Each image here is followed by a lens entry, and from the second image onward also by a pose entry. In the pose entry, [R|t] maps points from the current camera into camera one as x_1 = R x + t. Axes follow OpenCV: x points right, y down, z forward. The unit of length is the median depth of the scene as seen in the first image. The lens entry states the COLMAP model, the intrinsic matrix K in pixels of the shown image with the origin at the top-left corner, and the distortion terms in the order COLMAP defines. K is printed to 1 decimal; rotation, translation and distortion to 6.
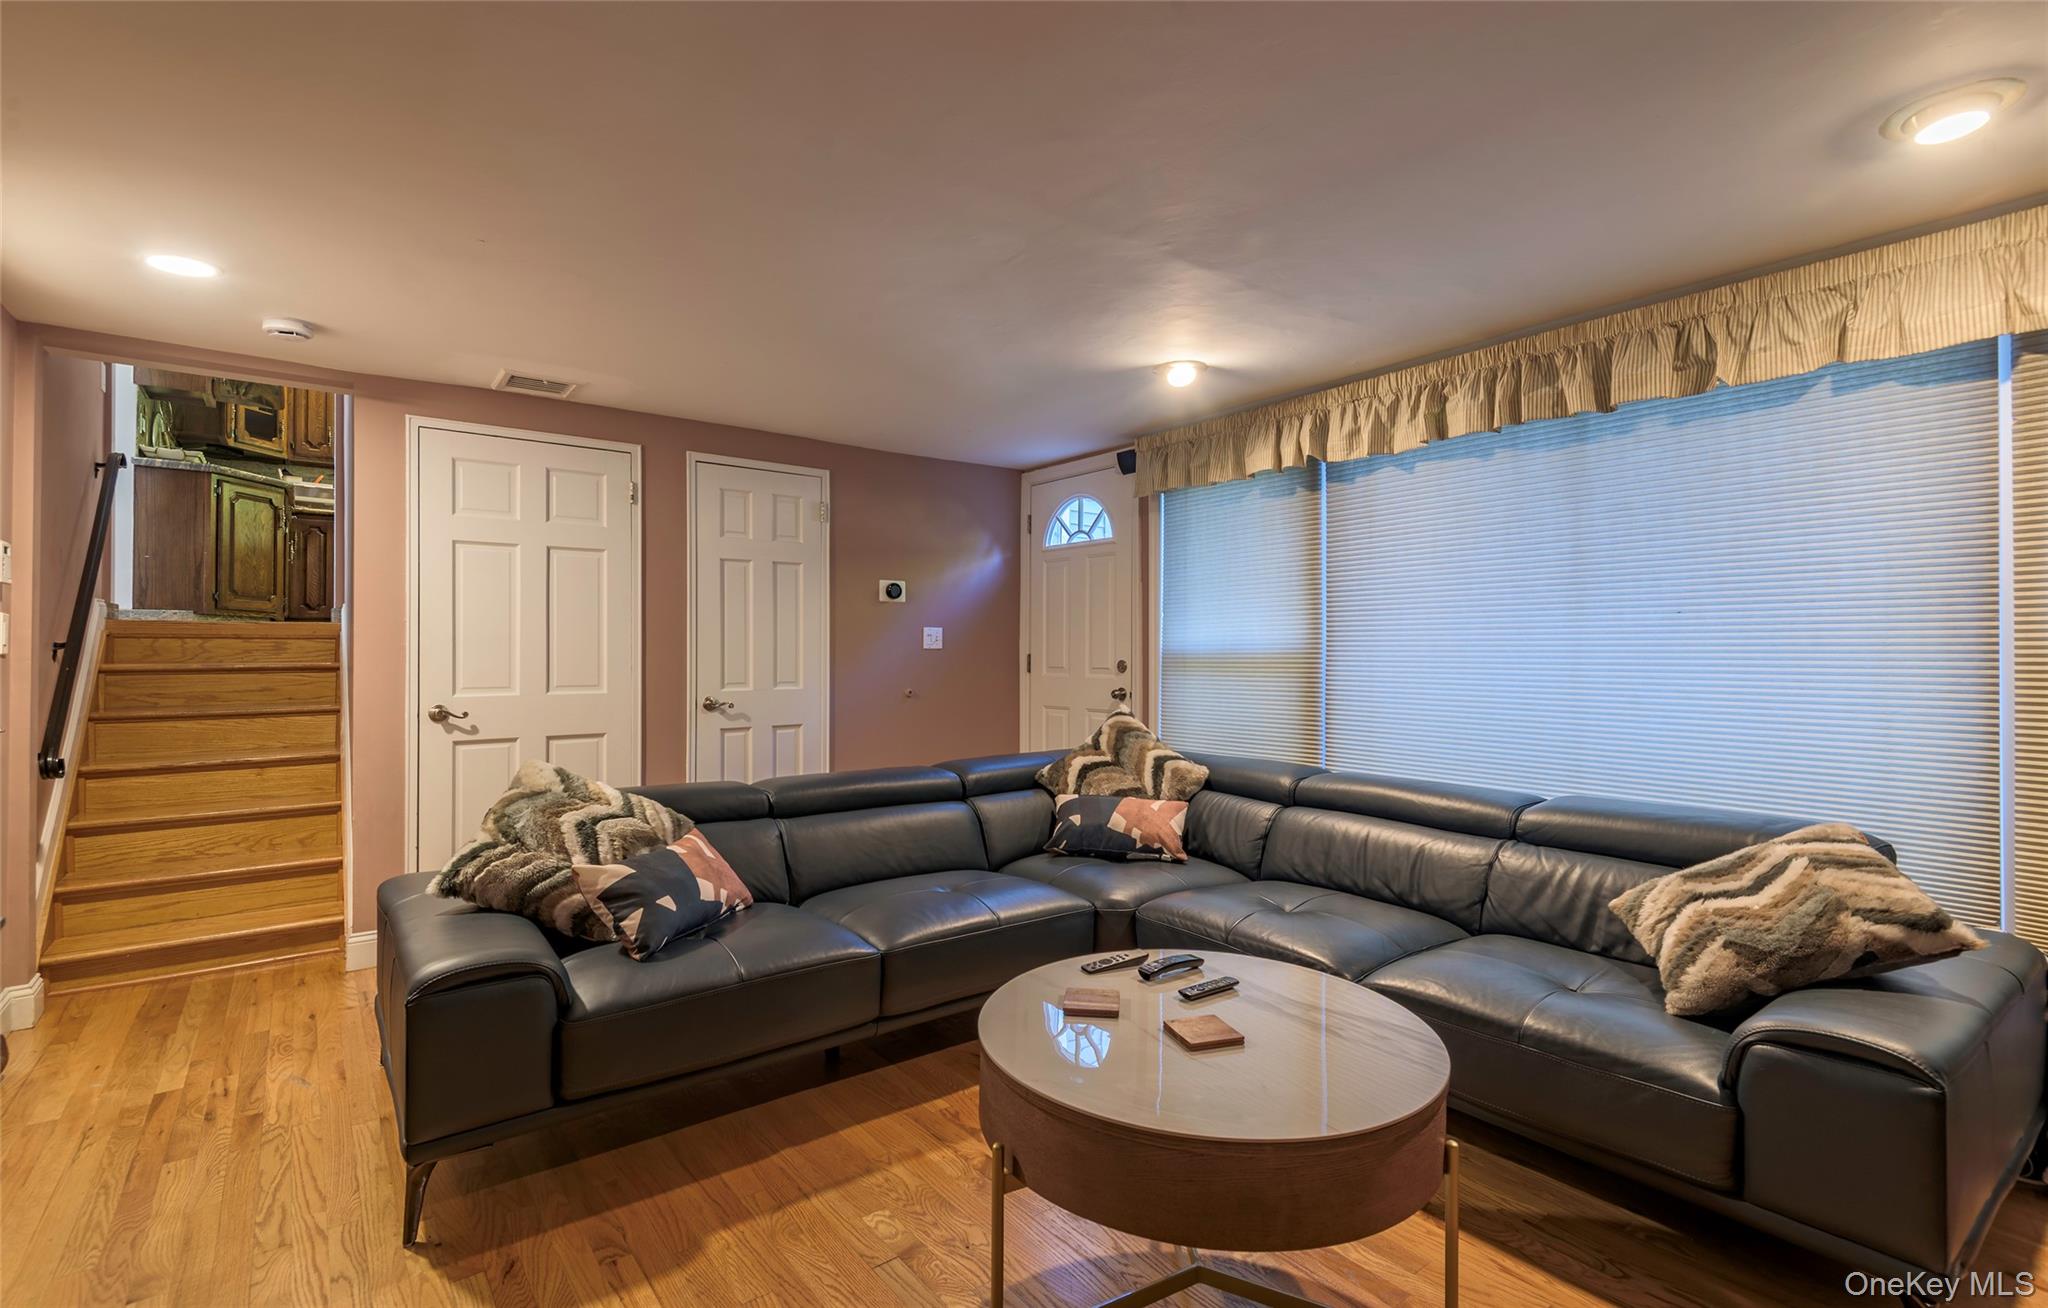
lens RADIAL K [[919.0, 0, 1024.0], [0, 919.0, 654.0], [0, 0, 1]] dist [-0.001010, -0.000231]
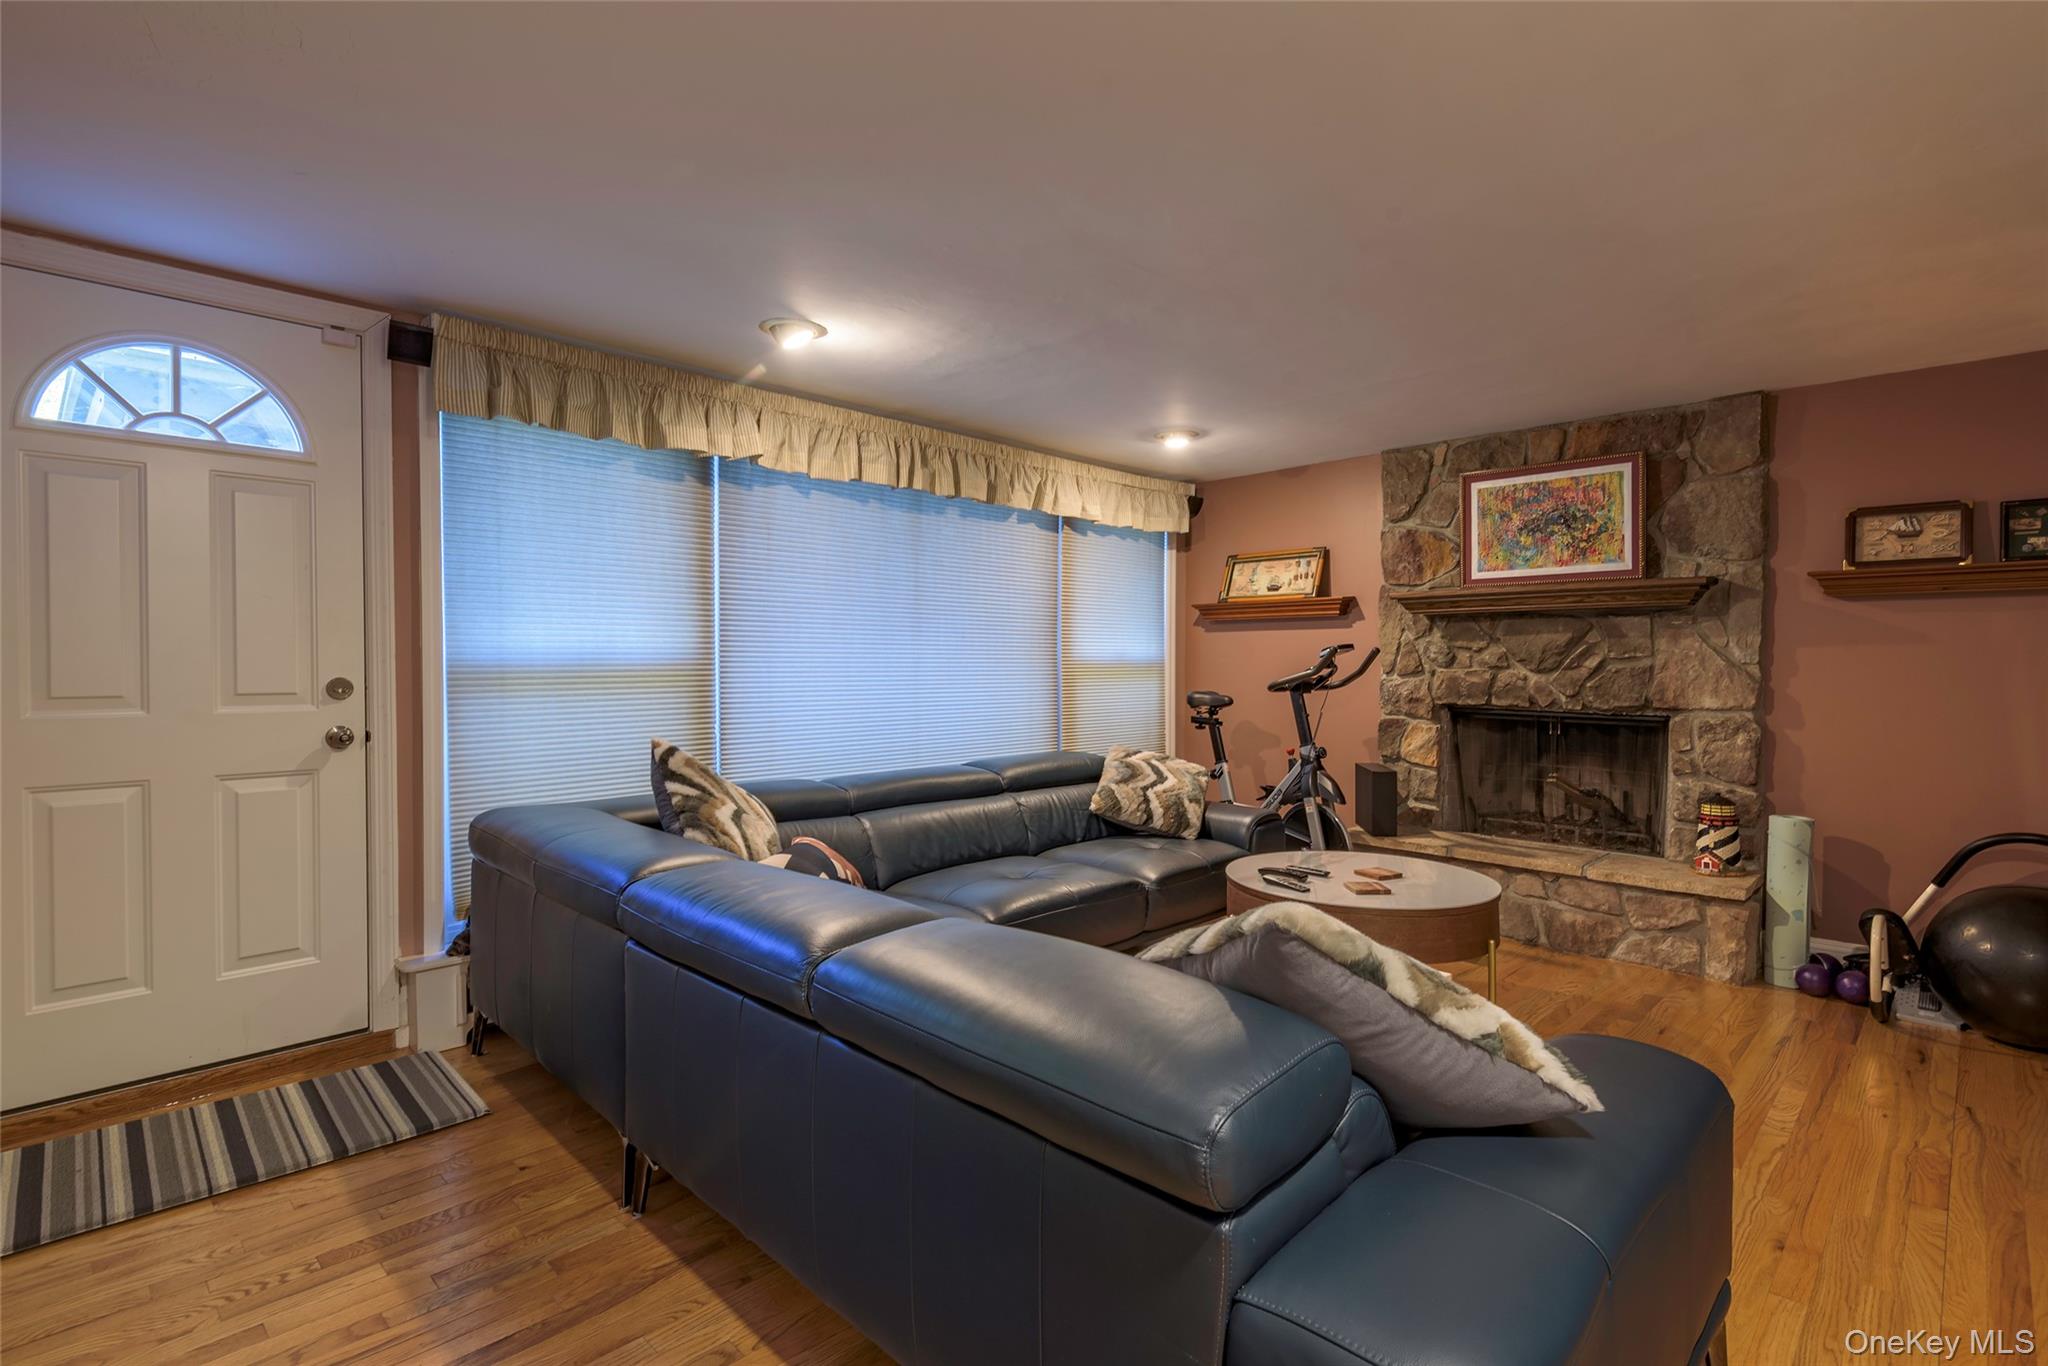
lens RADIAL K [[944.7, 0, 1024.0], [0, 944.7, 683.0], [0, 0, 1]] dist [0.032444, -0.025322]
pose [[-0.145246, -0.017511, 0.989241, -0.590432], [0.008742, 0.999782, 0.018981, 0.002641], [-0.989357, 0.011404, -0.145061, 0.741609]]
